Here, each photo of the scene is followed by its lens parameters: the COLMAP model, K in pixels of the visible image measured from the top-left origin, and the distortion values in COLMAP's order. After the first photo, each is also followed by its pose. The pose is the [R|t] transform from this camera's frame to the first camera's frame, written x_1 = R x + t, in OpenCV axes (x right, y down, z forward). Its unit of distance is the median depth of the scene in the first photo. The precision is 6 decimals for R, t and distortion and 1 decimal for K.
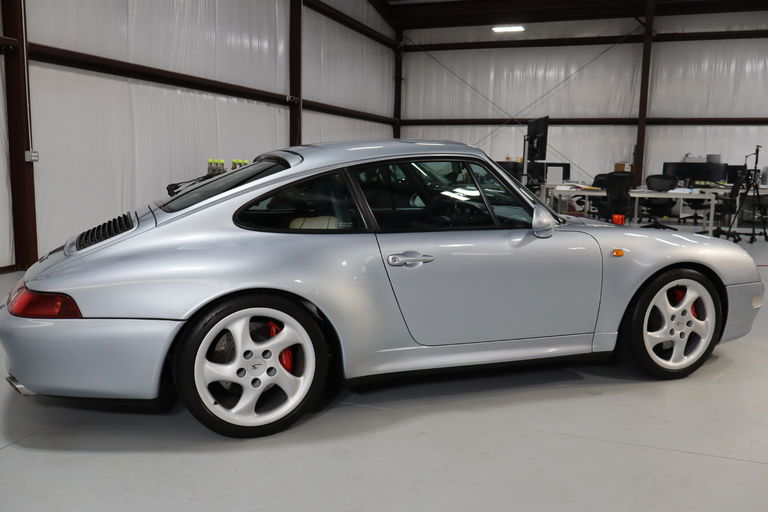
lens RADIAL K [[700.9, 0, 394.7], [0, 700.9, 254.6], [0, 0, 1]] dist [-0.010141, -0.005851]
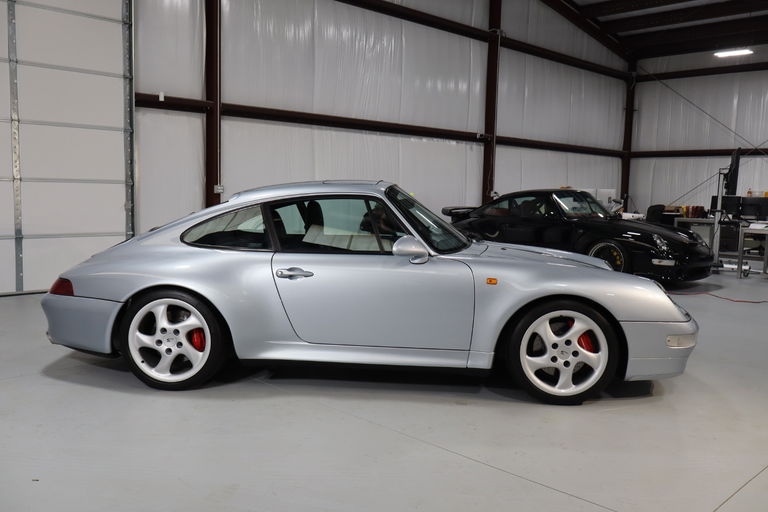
lens RADIAL K [[709.6, 0, 384.0], [0, 709.6, 256.0], [0, 0, 1]] dist [-0.004504, -0.000036]
pose [[0.898815, 0.046225, -0.435884, 0.616416], [-0.064676, 0.997525, -0.027578, -0.000095], [0.433530, 0.052979, 0.899580, -0.093771]]
